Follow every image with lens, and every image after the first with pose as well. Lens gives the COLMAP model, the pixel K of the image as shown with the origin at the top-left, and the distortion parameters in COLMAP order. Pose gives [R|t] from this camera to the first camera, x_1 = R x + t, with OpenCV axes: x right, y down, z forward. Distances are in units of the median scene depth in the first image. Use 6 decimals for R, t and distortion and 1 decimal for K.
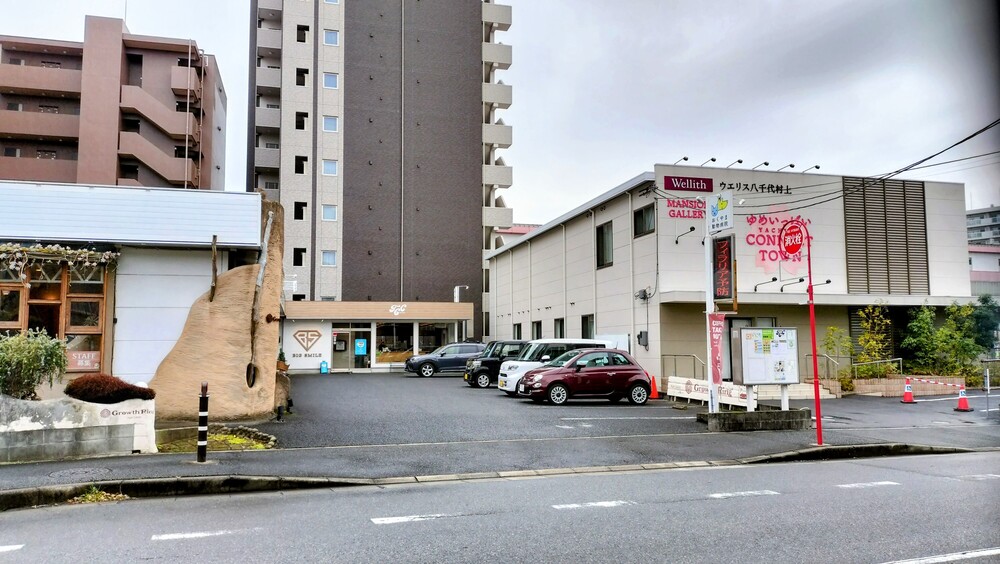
lens RADIAL K [[768.3, 0, 500.0], [0, 768.3, 282.0], [0, 0, 1]] dist [-0.002734, -0.002639]
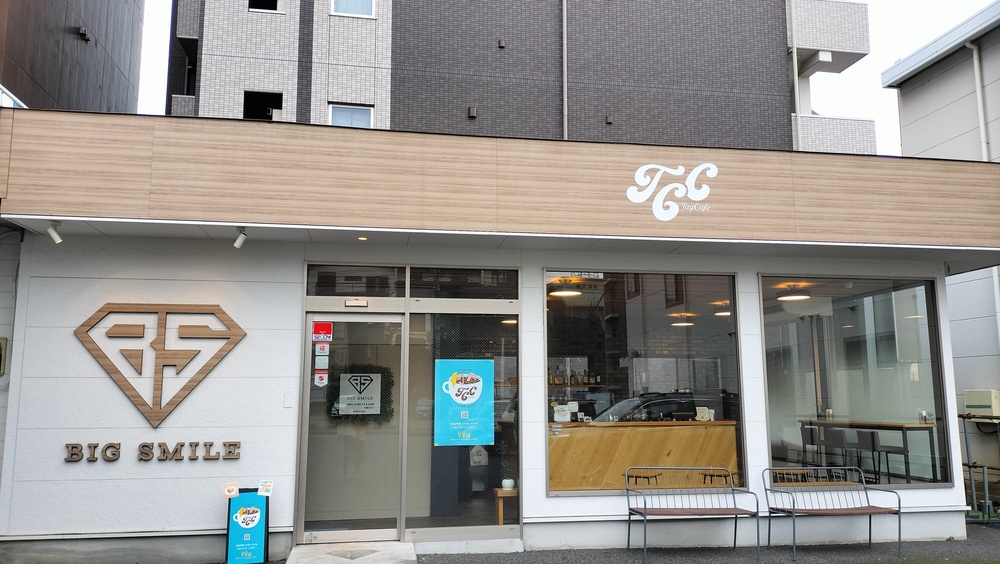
lens RADIAL K [[768.3, 0, 500.0], [0, 768.3, 282.0], [0, 0, 1]] dist [-0.002734, -0.002639]
pose [[0.996130, -0.009217, -0.087410, -0.157833], [0.004359, 0.998443, -0.055607, 0.066830], [0.087787, 0.055011, 0.994619, 0.824424]]
